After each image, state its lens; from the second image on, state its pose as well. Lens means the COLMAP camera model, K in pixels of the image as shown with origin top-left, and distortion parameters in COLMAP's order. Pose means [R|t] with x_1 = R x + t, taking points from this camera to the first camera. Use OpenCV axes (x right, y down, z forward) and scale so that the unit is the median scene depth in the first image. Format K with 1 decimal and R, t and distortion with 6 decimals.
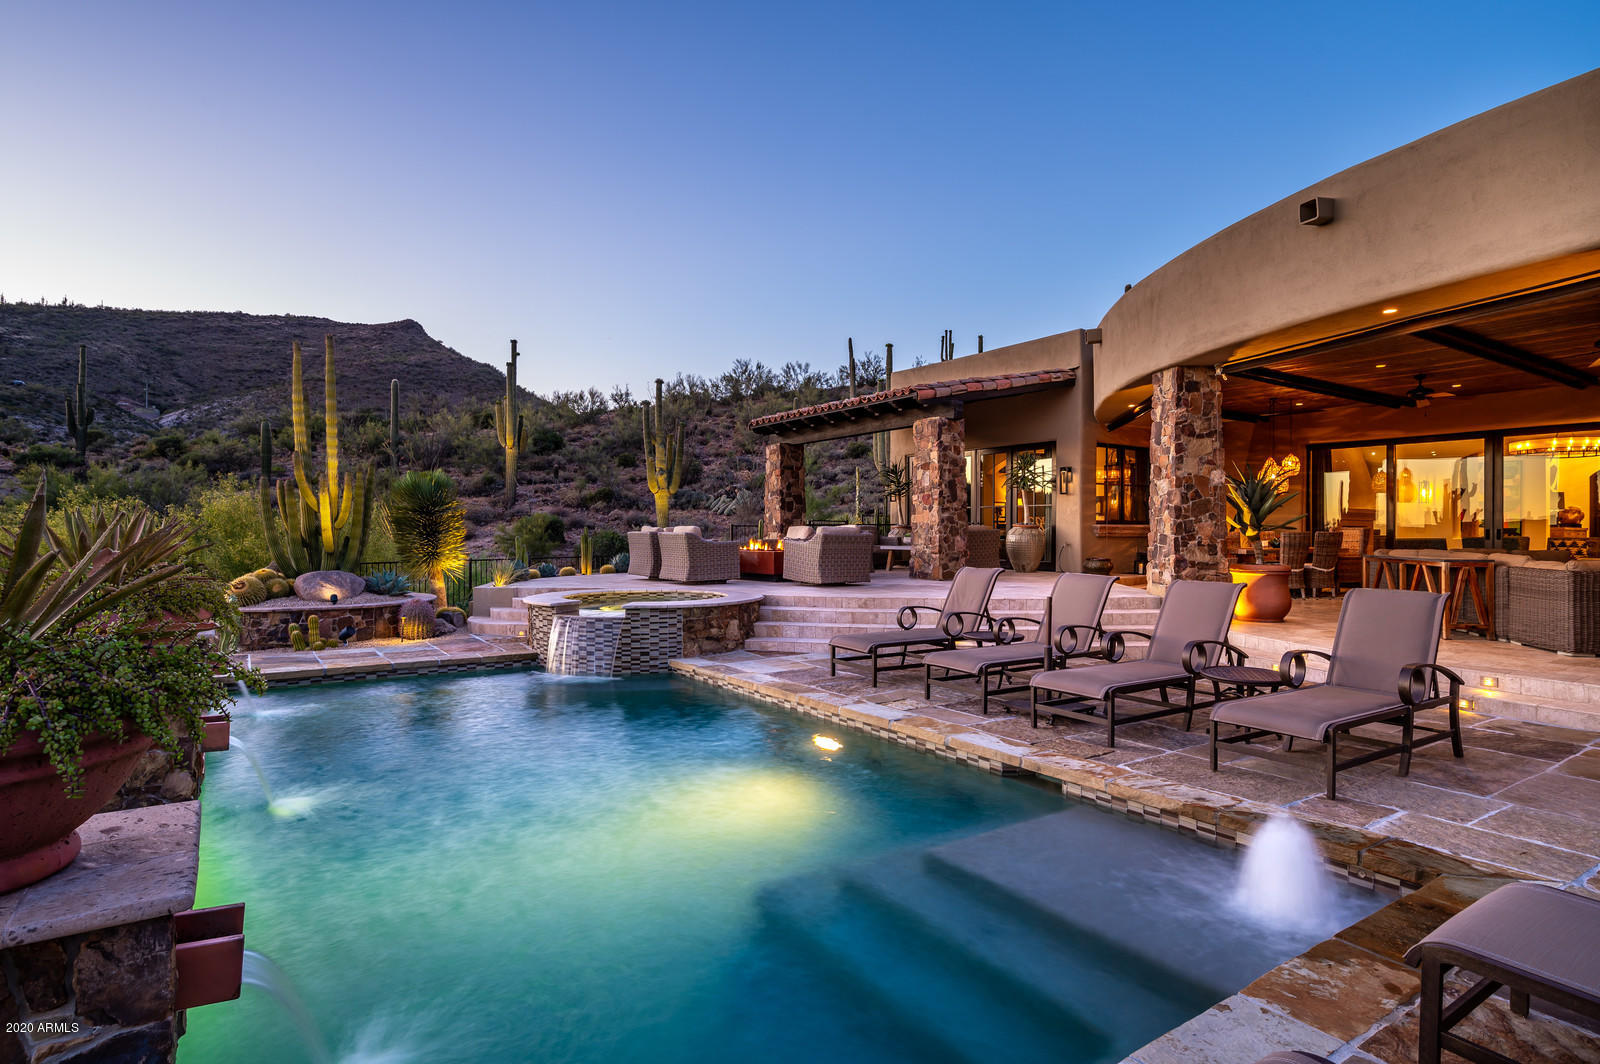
lens RADIAL K [[800.8, 0, 799.3], [0, 800.8, 530.8], [0, 0, 1]] dist [0.002344, 0.000752]
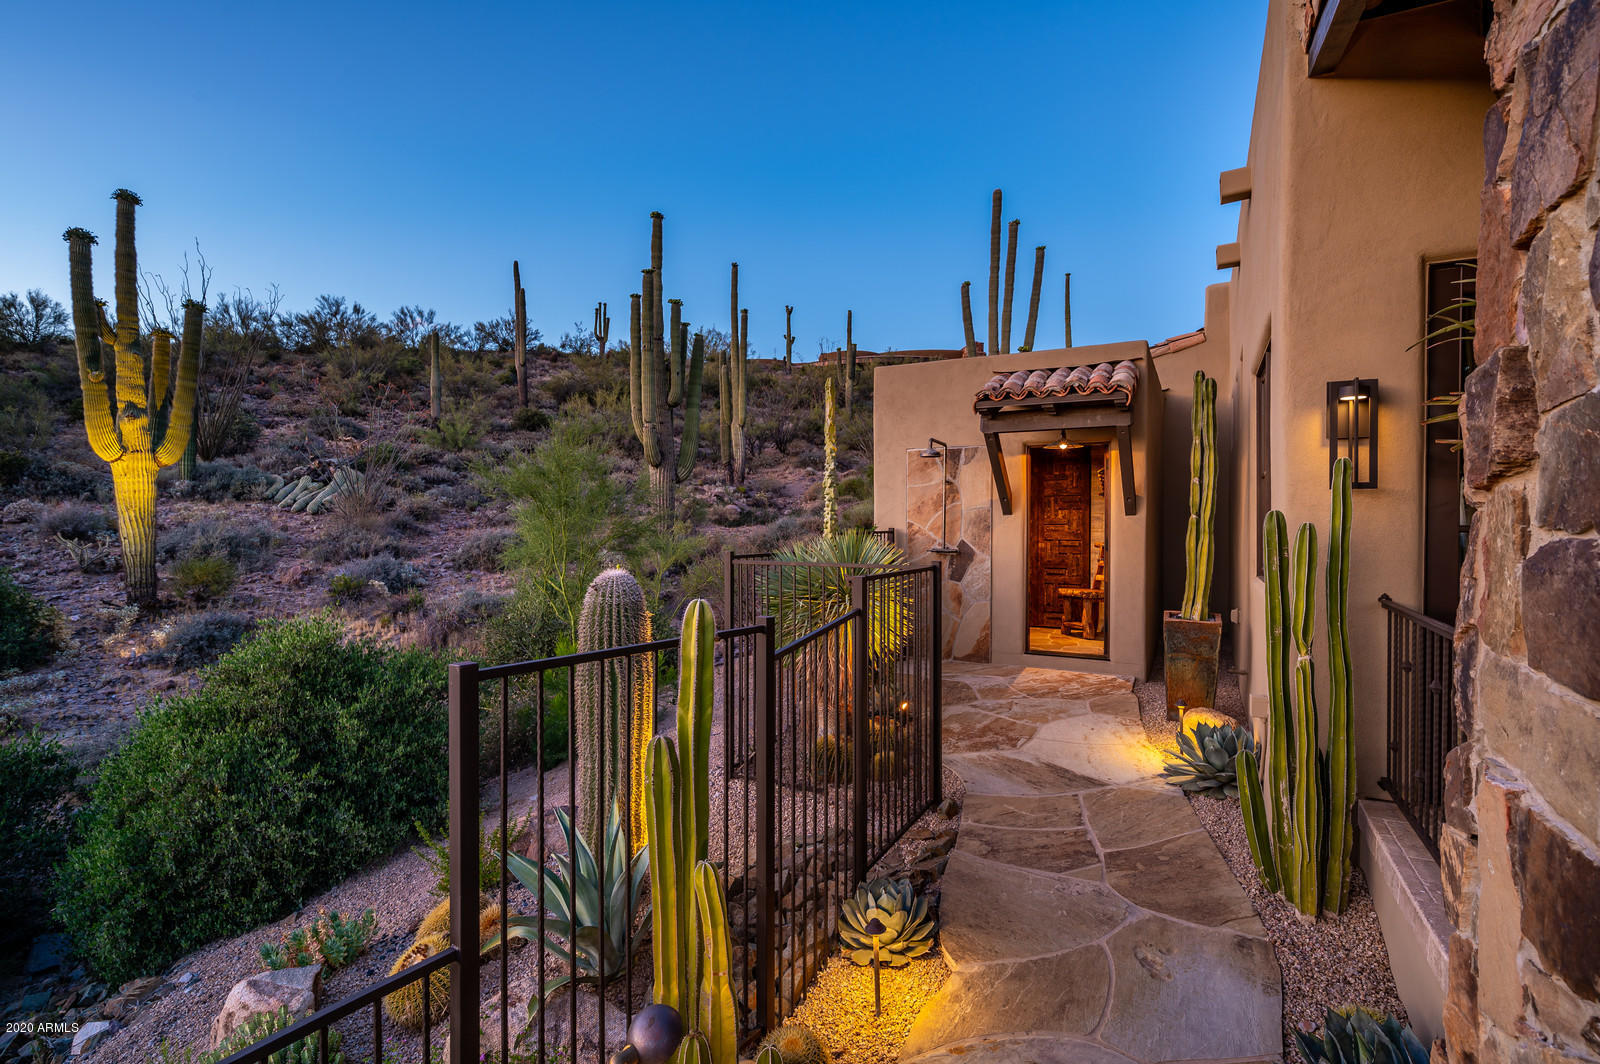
lens RADIAL K [[783.4, 0, 801.6], [0, 783.4, 535.6], [0, 0, 1]] dist [0.002353, 0.000481]
pose [[0.889554, -0.004300, 0.456809, -0.026890], [-0.000433, 0.999947, 0.010255, -0.006951], [-0.456829, -0.009320, 0.889506, 0.263399]]
